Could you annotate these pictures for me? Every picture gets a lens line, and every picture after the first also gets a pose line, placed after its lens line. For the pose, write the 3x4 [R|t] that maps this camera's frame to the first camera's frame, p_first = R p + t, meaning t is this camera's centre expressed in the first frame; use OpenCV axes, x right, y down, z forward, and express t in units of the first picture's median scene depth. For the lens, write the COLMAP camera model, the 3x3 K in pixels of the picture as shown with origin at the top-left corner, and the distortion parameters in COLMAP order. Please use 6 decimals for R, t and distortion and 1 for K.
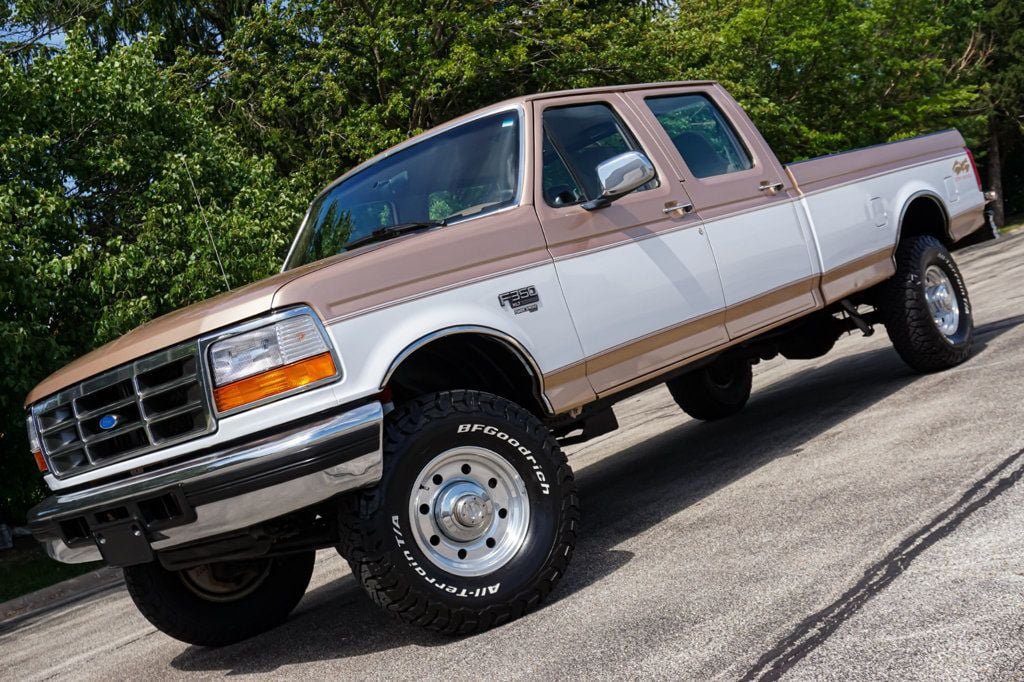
lens RADIAL K [[1234.2, 0, 512.0], [0, 1234.2, 341.0], [0, 0, 1]] dist [-0.008887, 0.050506]
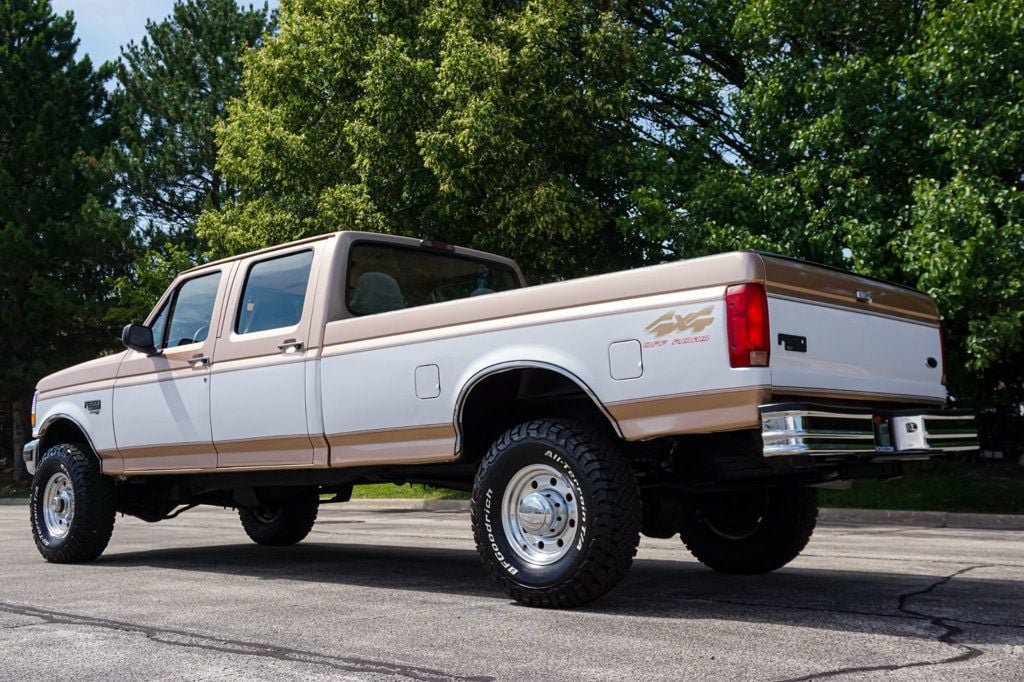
lens RADIAL K [[1132.9, 0, 512.0], [0, 1132.9, 341.0], [0, 0, 1]] dist [0.007194, -0.010149]
pose [[-0.003564, 0.186230, -0.982500, 1.585996], [0.023105, 0.982259, 0.186101, -0.413845], [0.999727, -0.022038, -0.007804, 1.604198]]
